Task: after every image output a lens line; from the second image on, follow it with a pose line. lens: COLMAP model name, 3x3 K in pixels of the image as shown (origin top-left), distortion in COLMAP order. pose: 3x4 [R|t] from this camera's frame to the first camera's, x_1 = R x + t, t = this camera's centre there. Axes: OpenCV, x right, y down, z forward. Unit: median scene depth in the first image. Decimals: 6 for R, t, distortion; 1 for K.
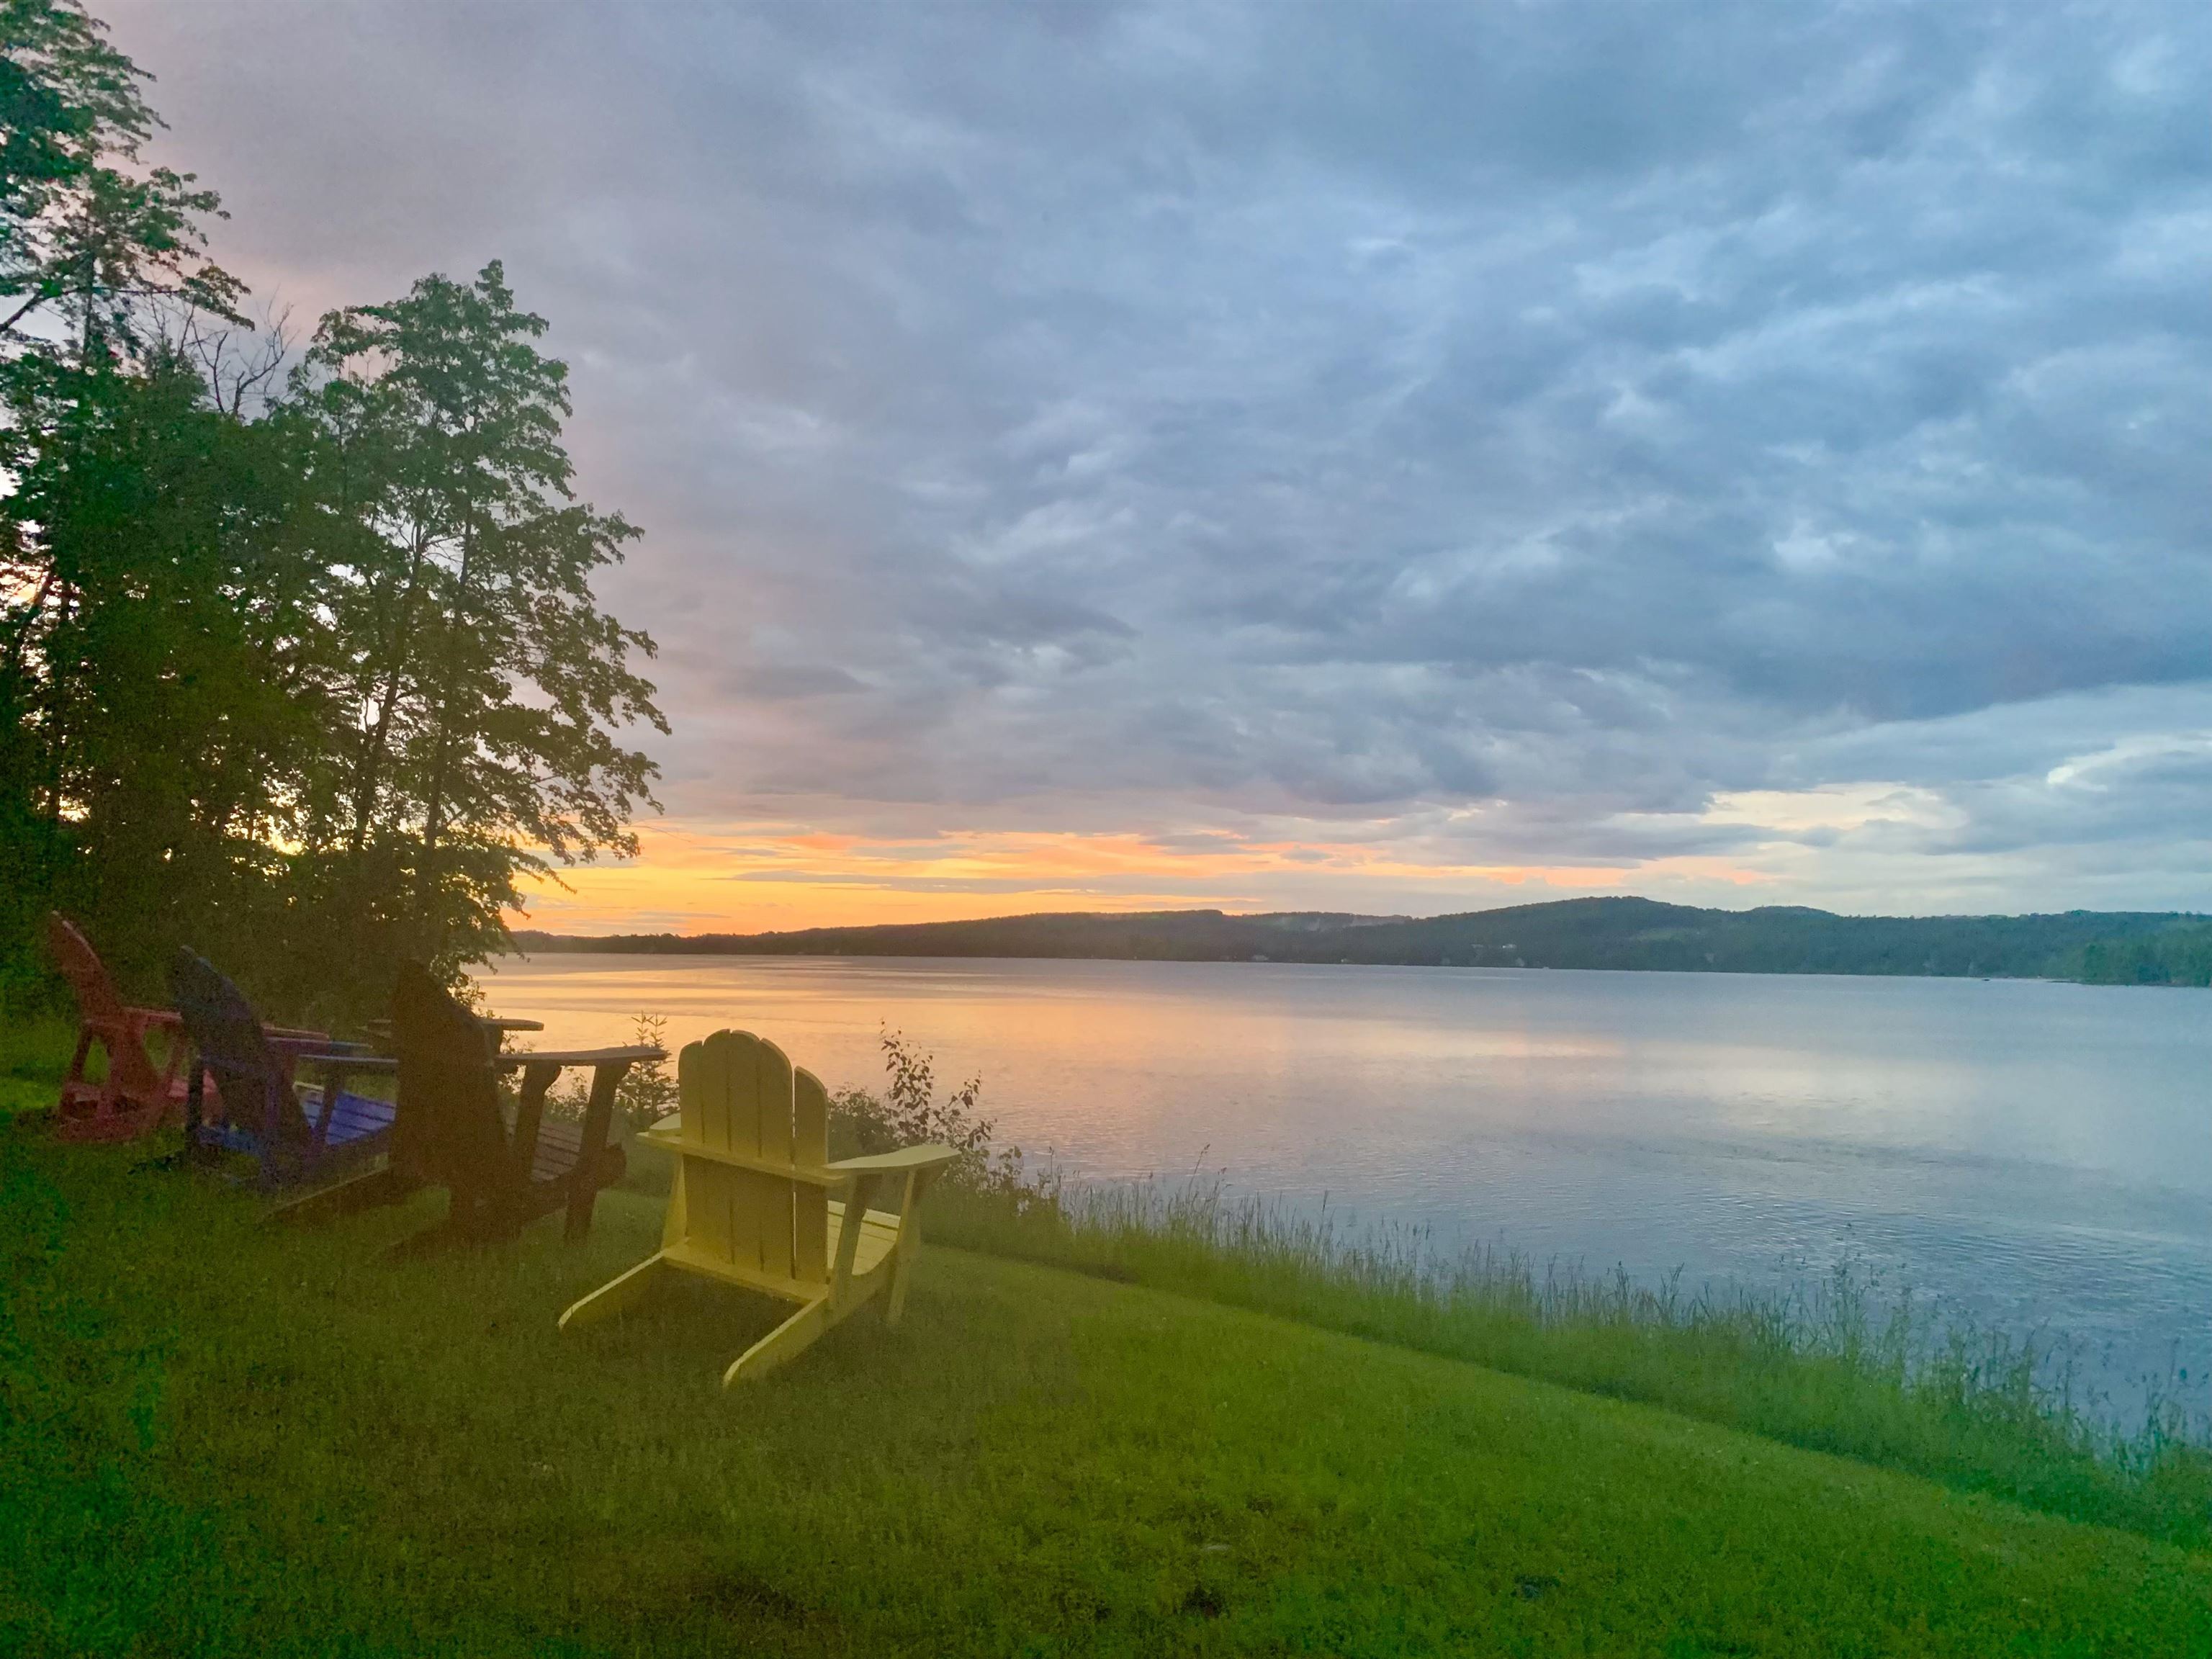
lens RADIAL K [[1700.4, 0, 1106.0], [0, 1700.4, 829.5], [0, 0, 1]] dist [-0.002734, -0.001387]
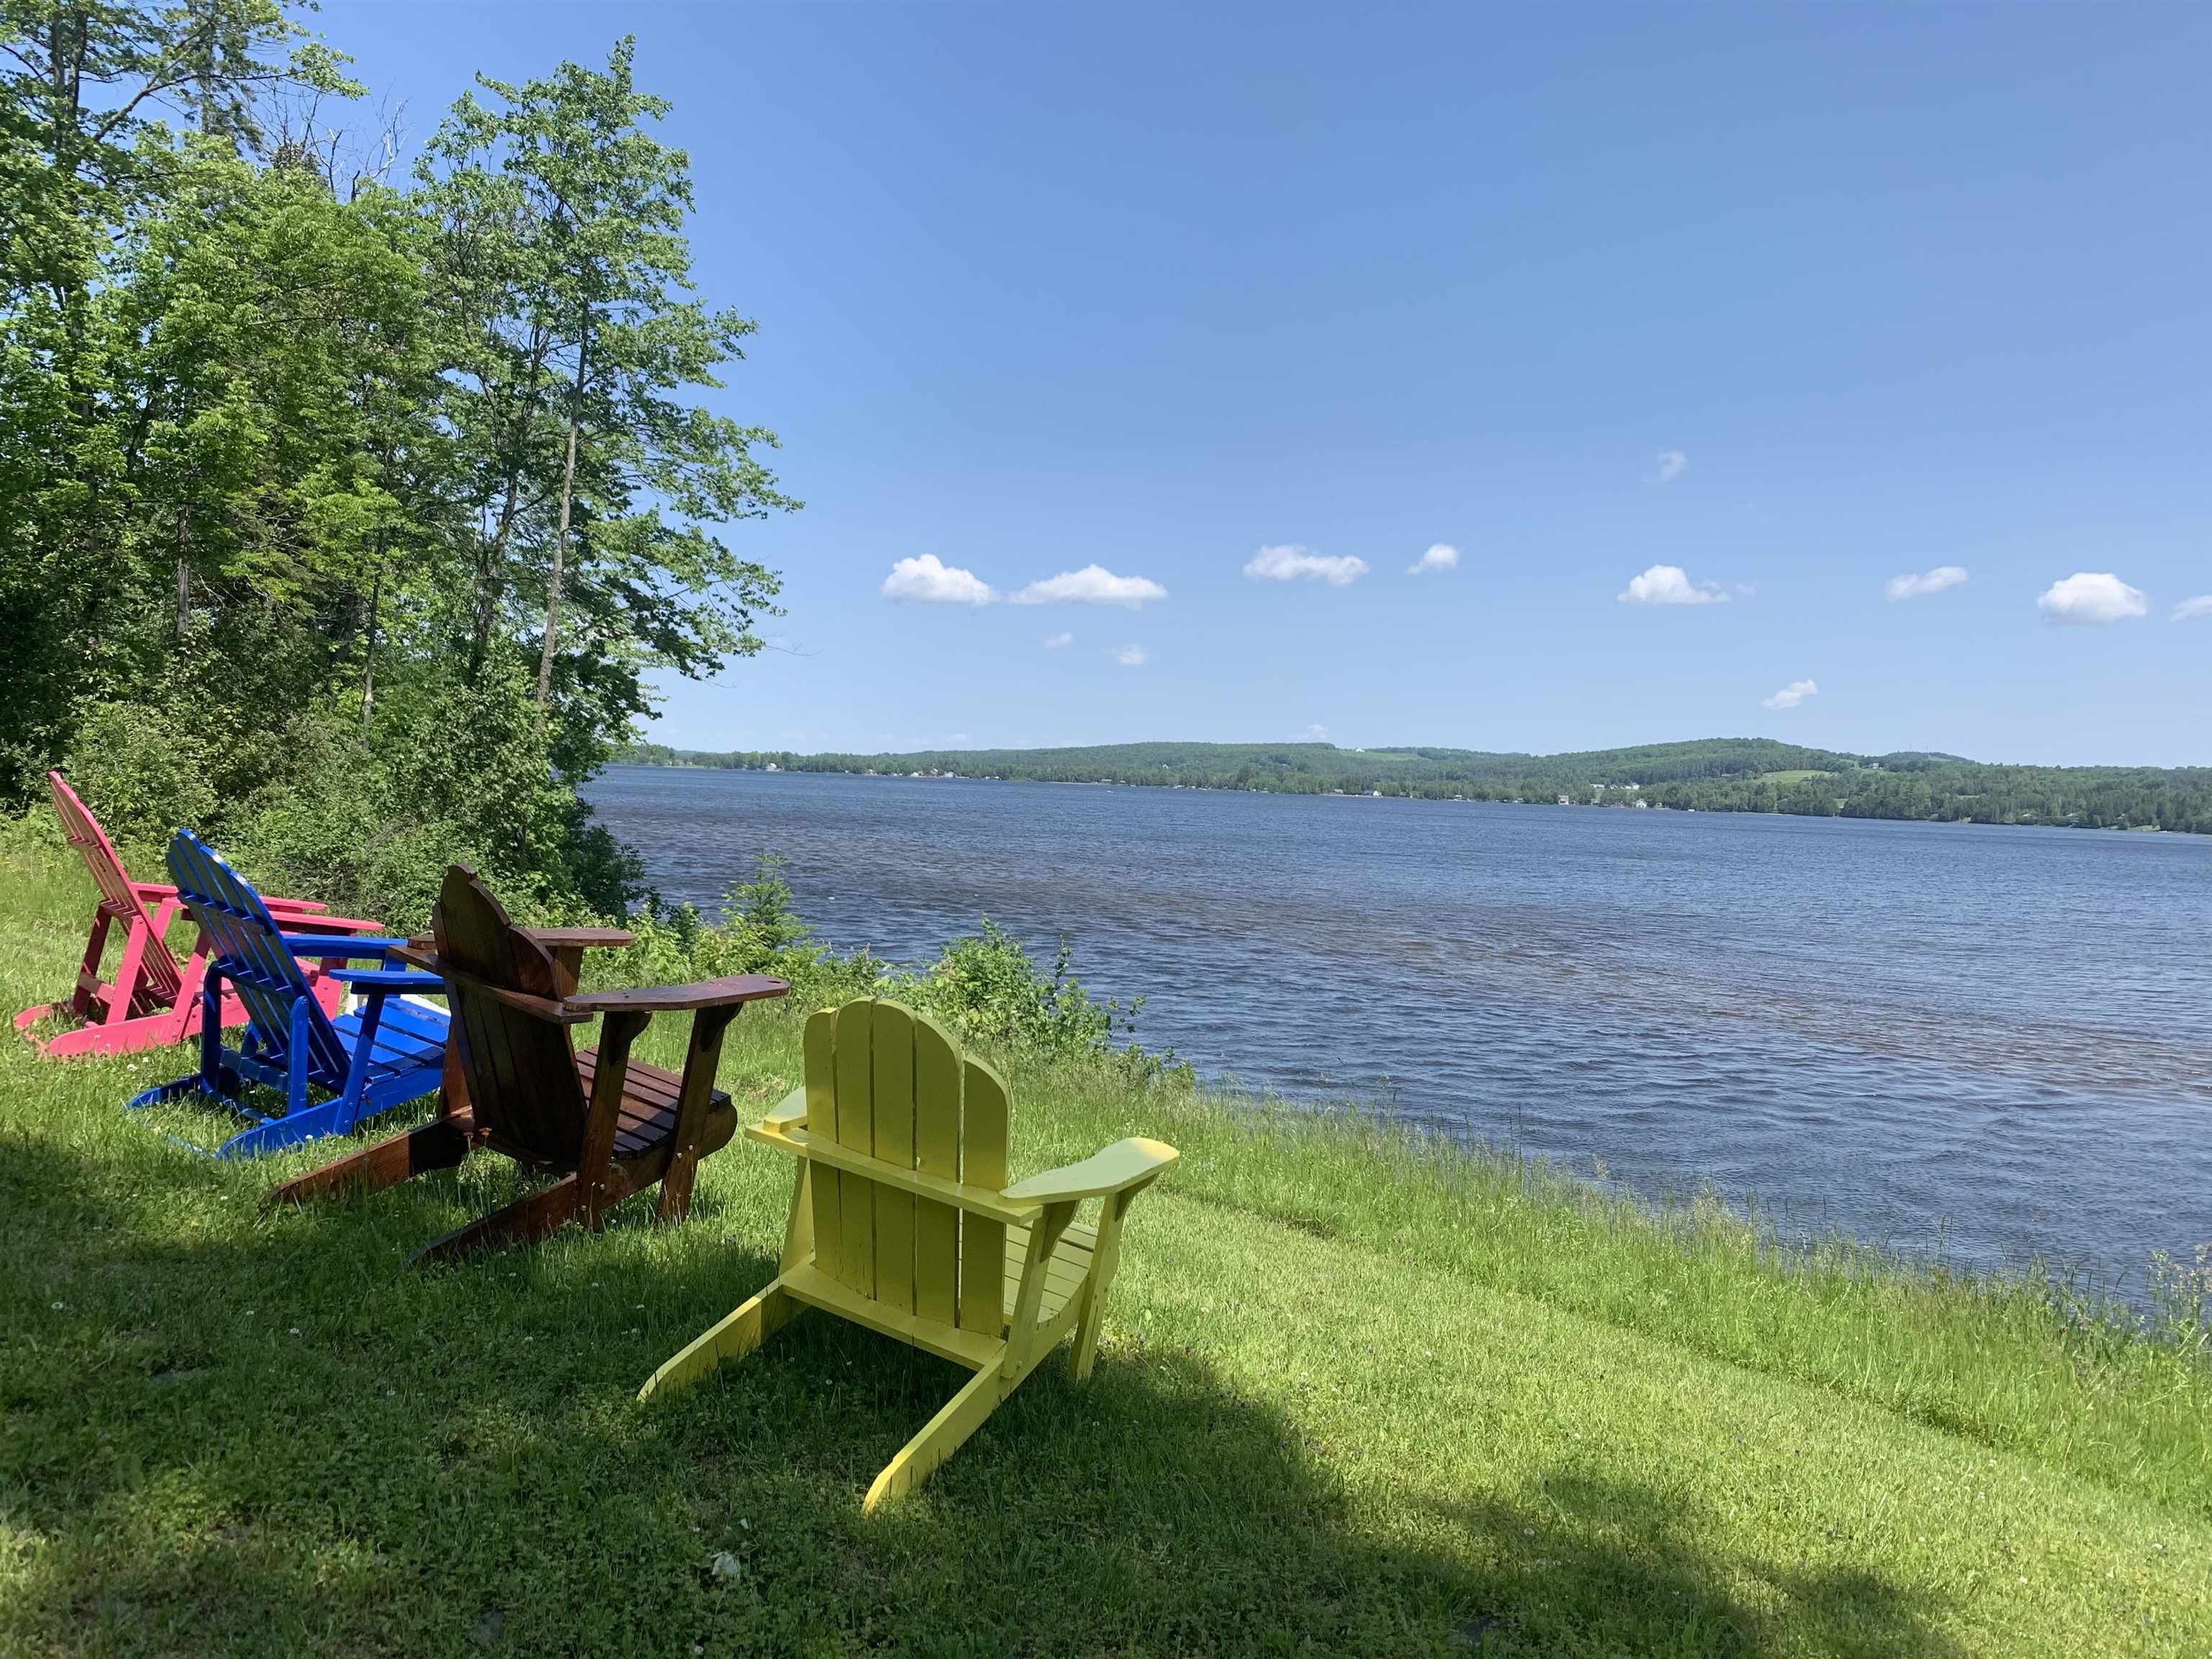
lens RADIAL K [[1700.4, 0, 1106.0], [0, 1700.4, 829.5], [0, 0, 1]] dist [-0.002734, -0.001387]
pose [[0.997161, 0.028105, -0.069857, -0.067600], [-0.020723, 0.994336, 0.104238, -0.023428], [0.072391, -0.102495, 0.992096, 0.270913]]
